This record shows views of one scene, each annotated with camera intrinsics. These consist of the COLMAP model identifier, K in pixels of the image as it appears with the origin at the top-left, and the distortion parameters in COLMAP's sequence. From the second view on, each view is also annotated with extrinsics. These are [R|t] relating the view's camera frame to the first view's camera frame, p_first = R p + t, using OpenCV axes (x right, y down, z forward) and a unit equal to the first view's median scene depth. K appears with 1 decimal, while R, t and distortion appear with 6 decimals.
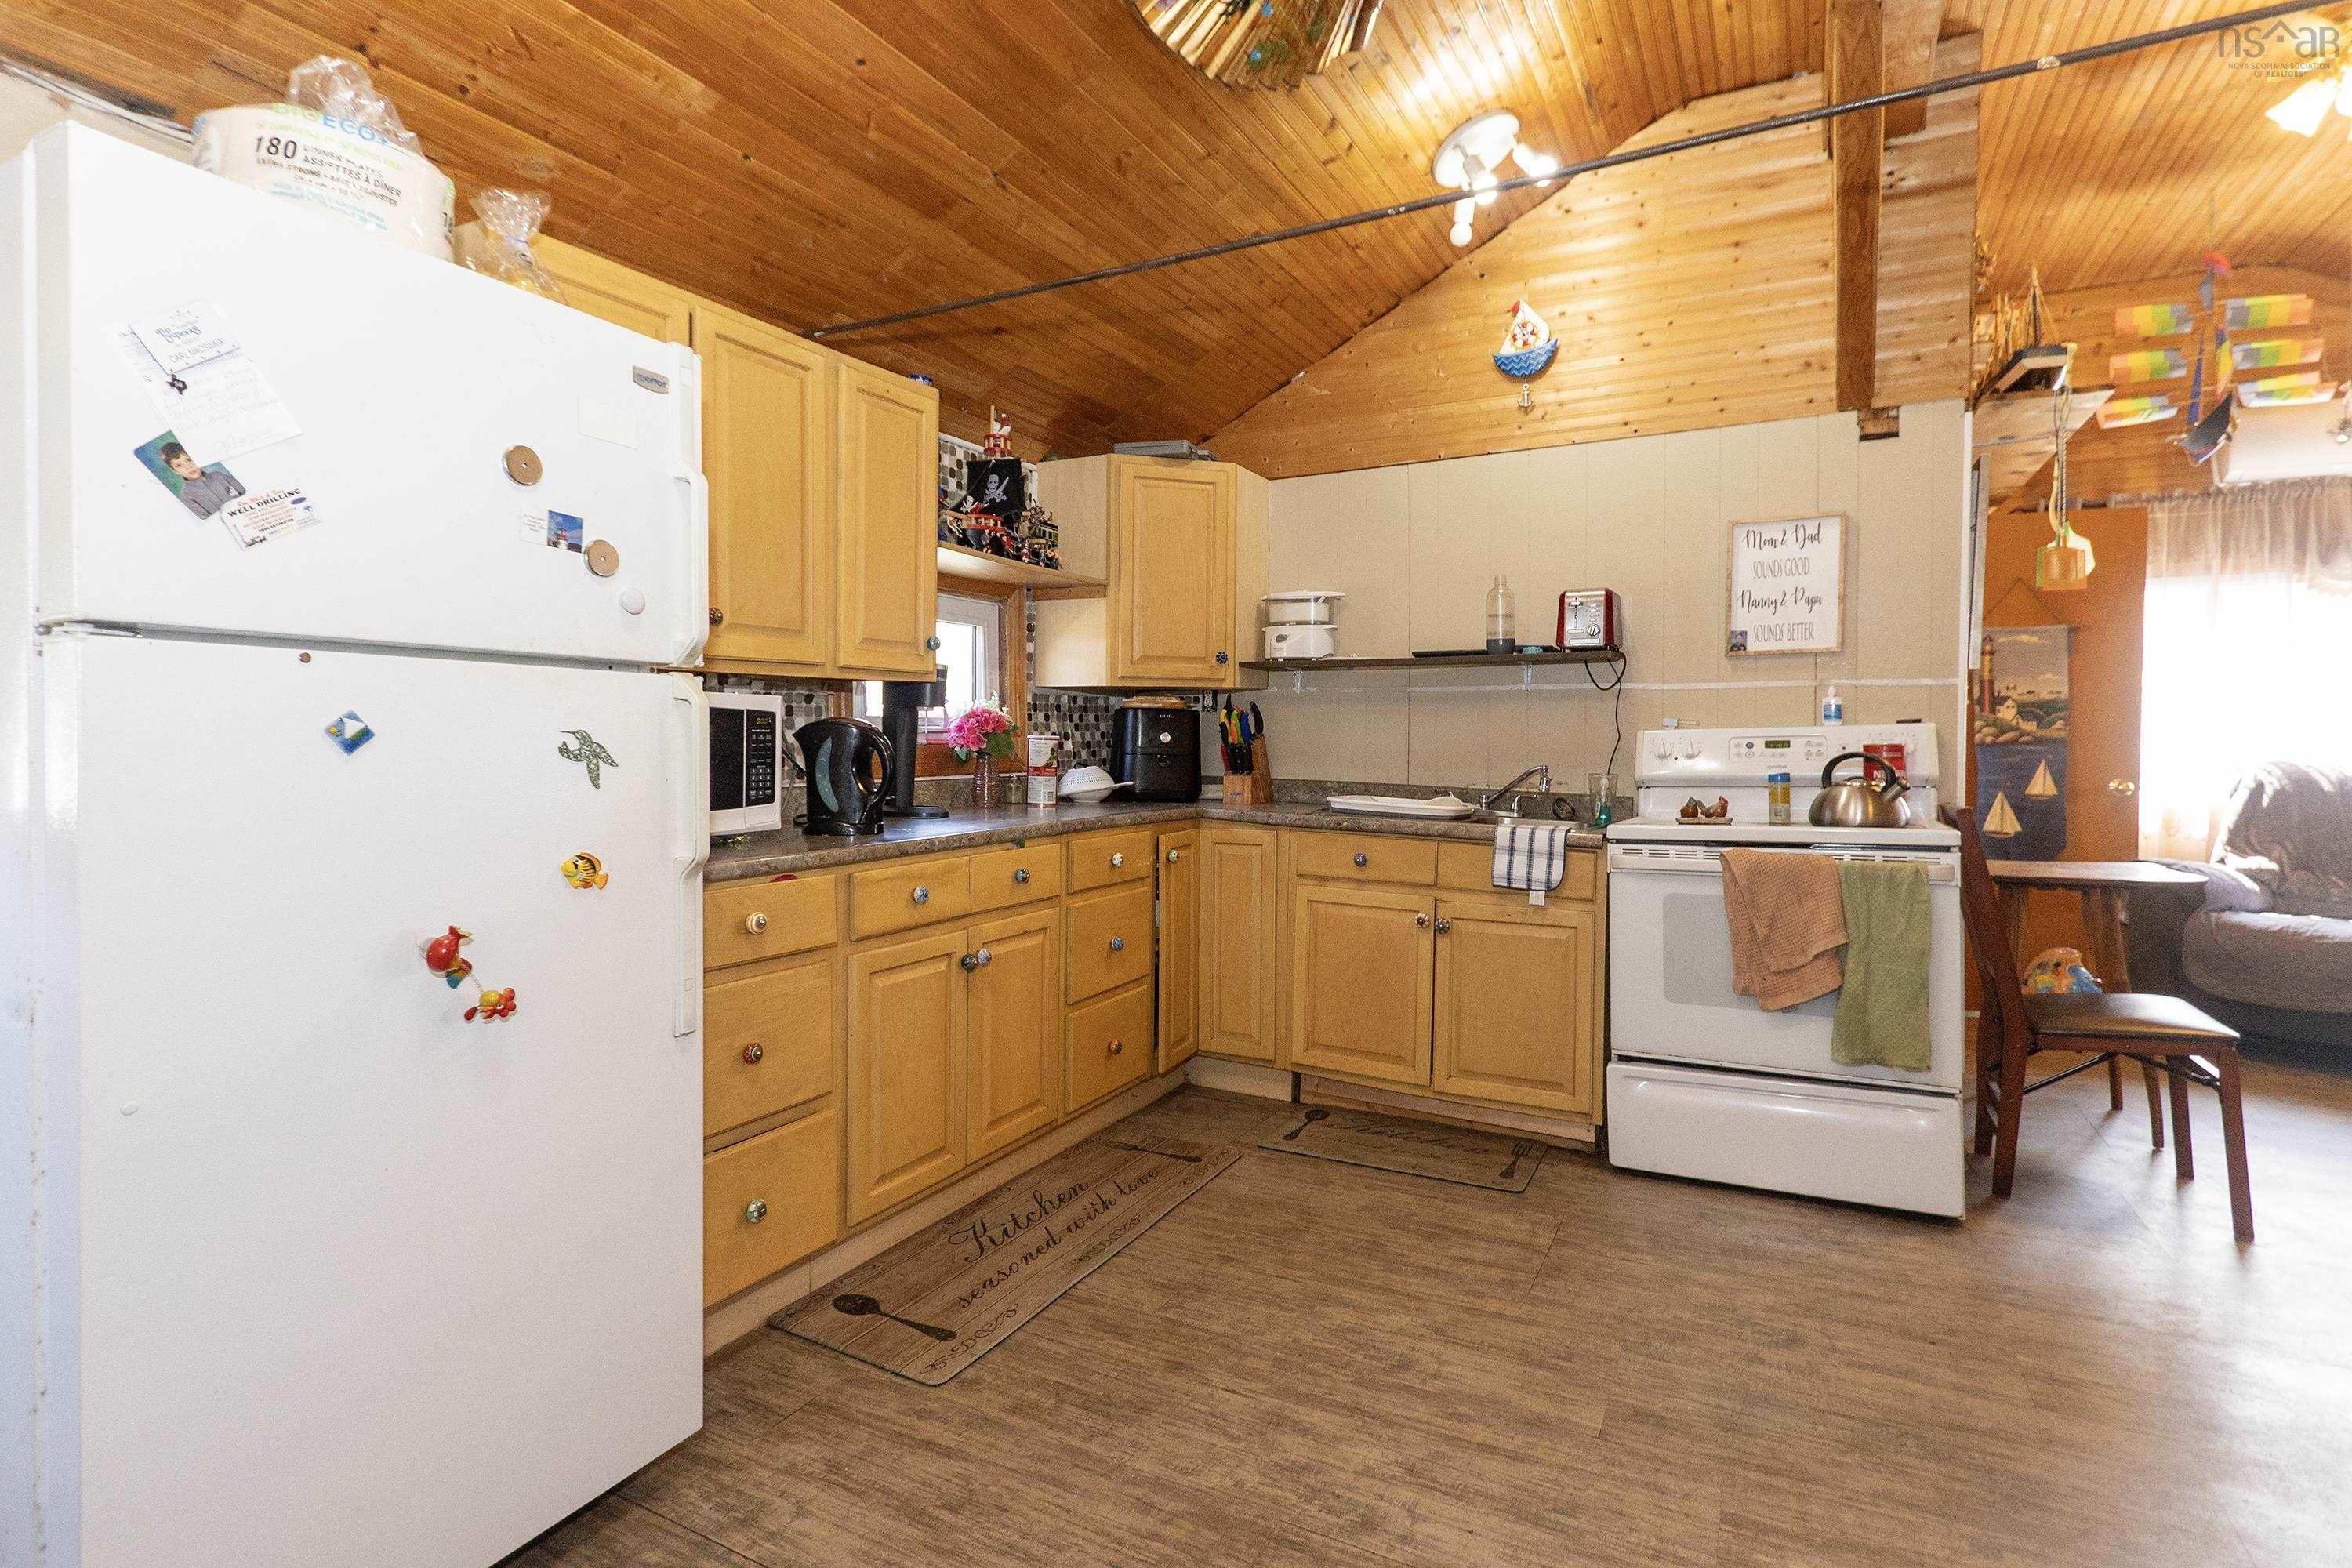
lens RADIAL K [[1106.8, 0, 1191.9], [0, 1106.8, 757.7], [0, 0, 1]] dist [-0.002059, -0.001313]
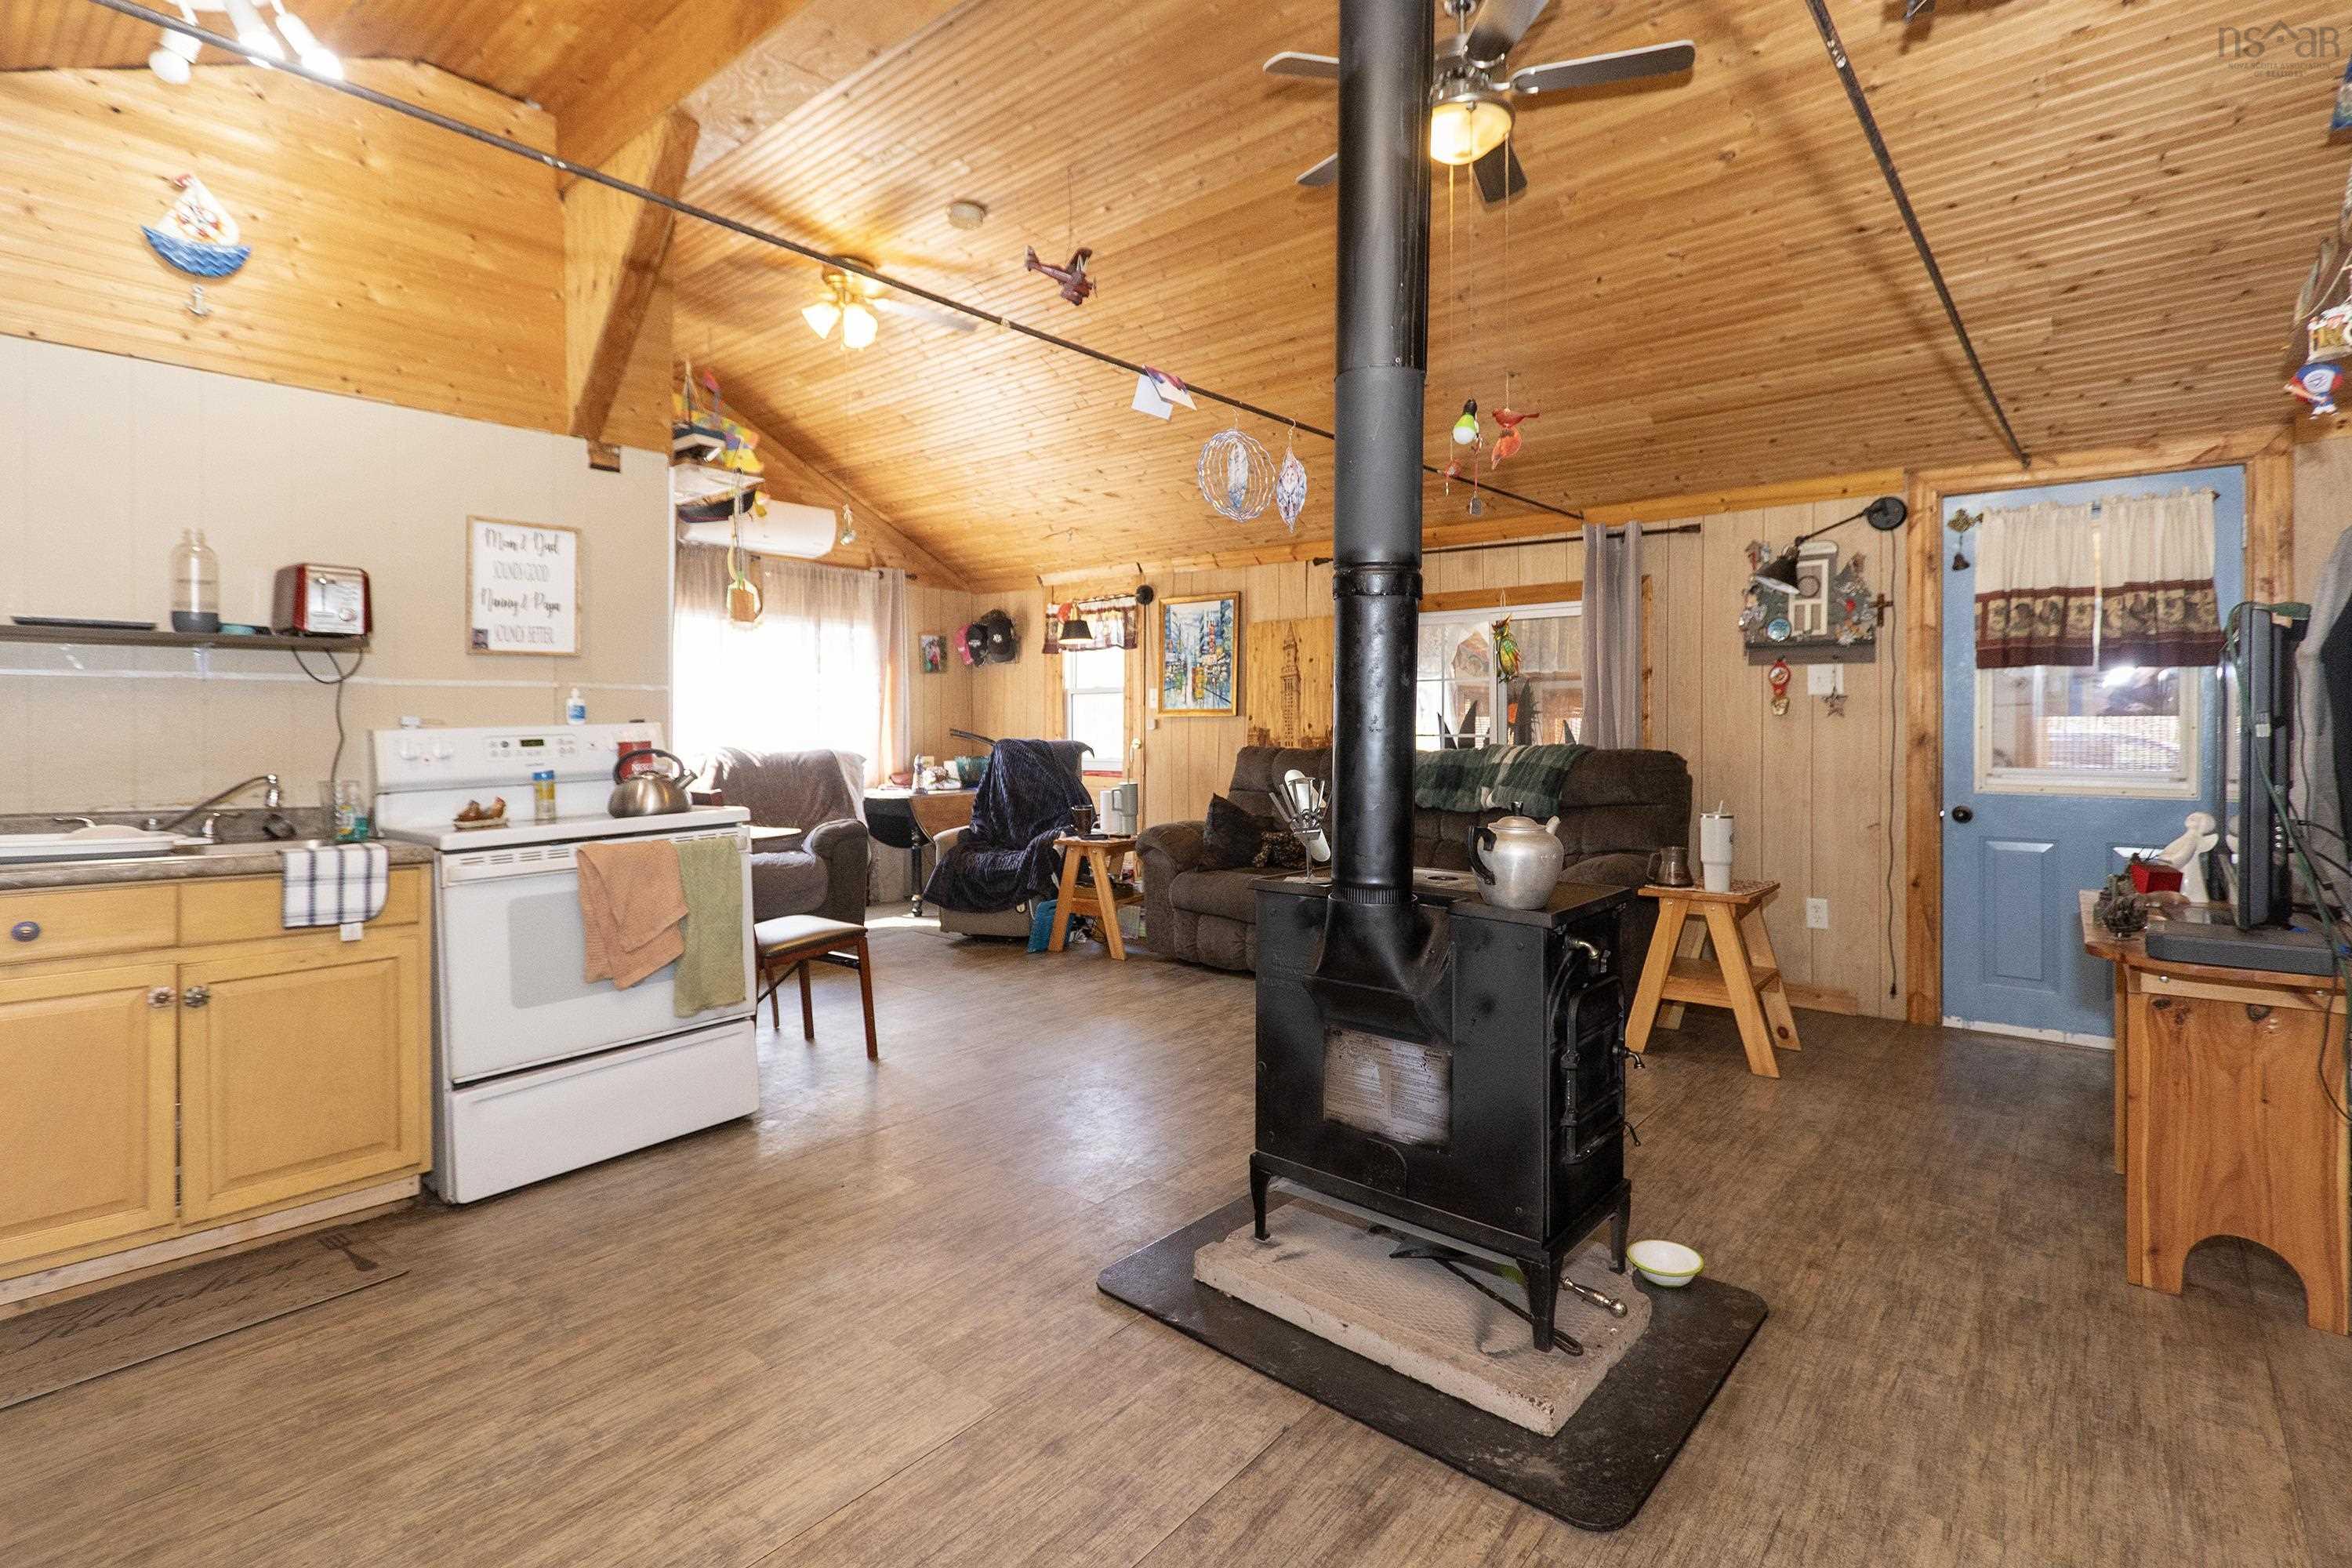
lens RADIAL K [[1097.3, 0, 1184.3], [0, 1097.3, 726.7], [0, 0, 1]] dist [0.000836, -0.000245]
pose [[0.211627, -0.006566, 0.977329, -0.358658], [0.024445, 0.999700, 0.001423, -0.014259], [-0.977045, 0.023590, 0.211724, 0.195644]]
